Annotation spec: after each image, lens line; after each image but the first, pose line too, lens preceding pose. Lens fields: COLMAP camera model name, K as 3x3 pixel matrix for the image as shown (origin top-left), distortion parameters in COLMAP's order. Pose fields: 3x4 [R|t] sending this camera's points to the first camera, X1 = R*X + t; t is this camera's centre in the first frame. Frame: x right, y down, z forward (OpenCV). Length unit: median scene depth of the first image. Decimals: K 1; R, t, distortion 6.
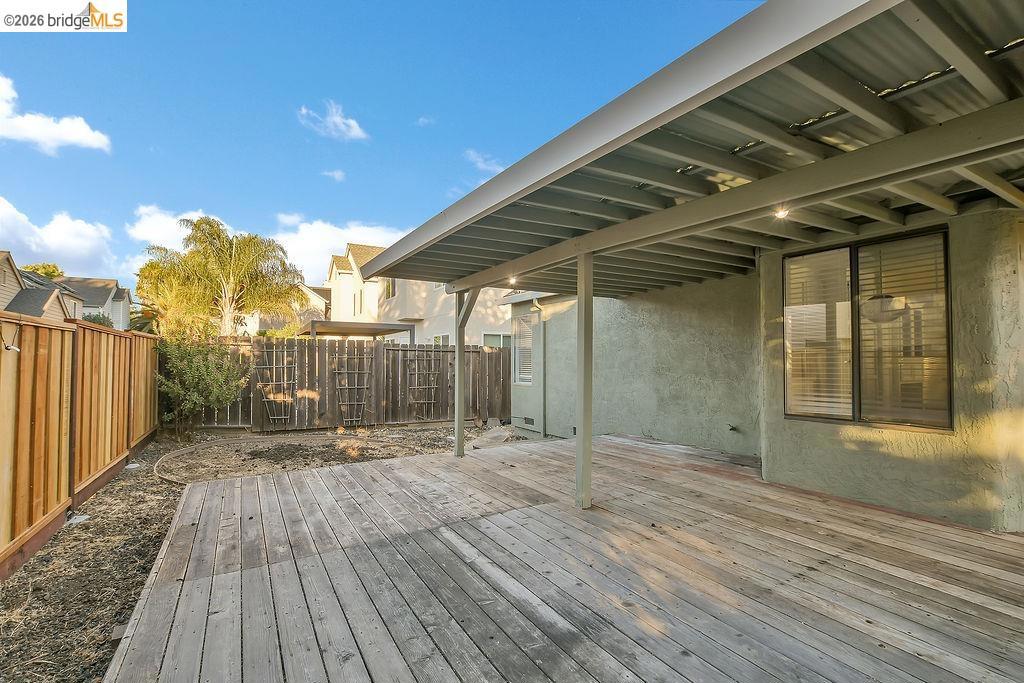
lens RADIAL K [[464.8, 0, 507.5], [0, 464.8, 345.5], [0, 0, 1]] dist [-0.025868, -0.000251]
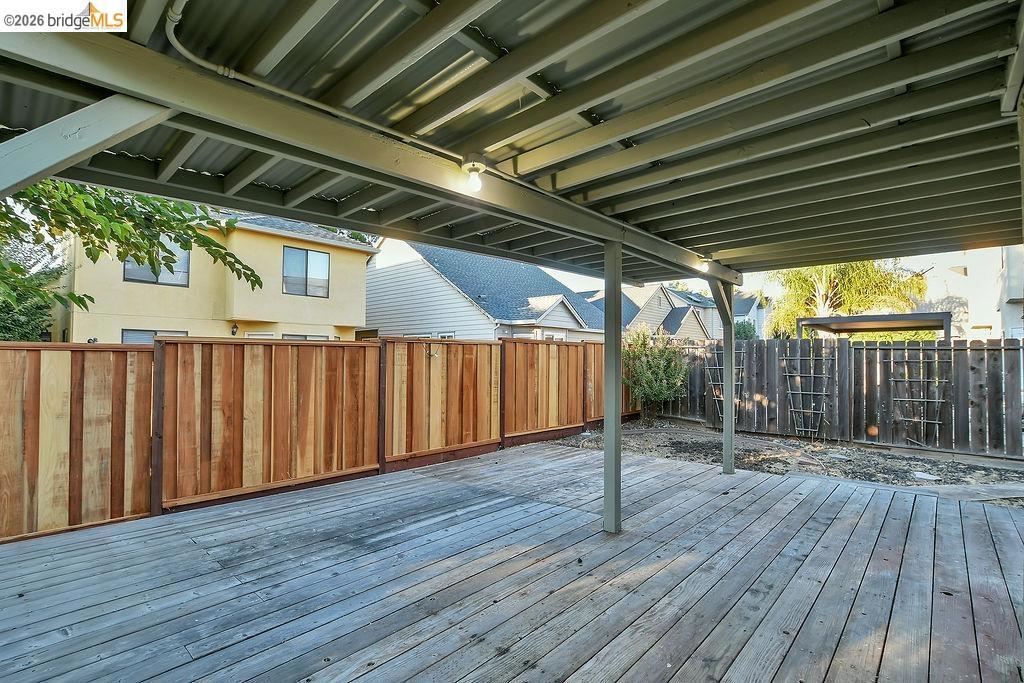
lens RADIAL K [[464.8, 0, 494.6], [0, 464.8, 349.2], [0, 0, 1]] dist [-0.025868, -0.000251]
pose [[0.289202, -0.019264, -0.957074, 1.000869], [0.026173, 0.999583, -0.012211, 0.007972], [0.956910, -0.021518, 0.289586, 0.567150]]
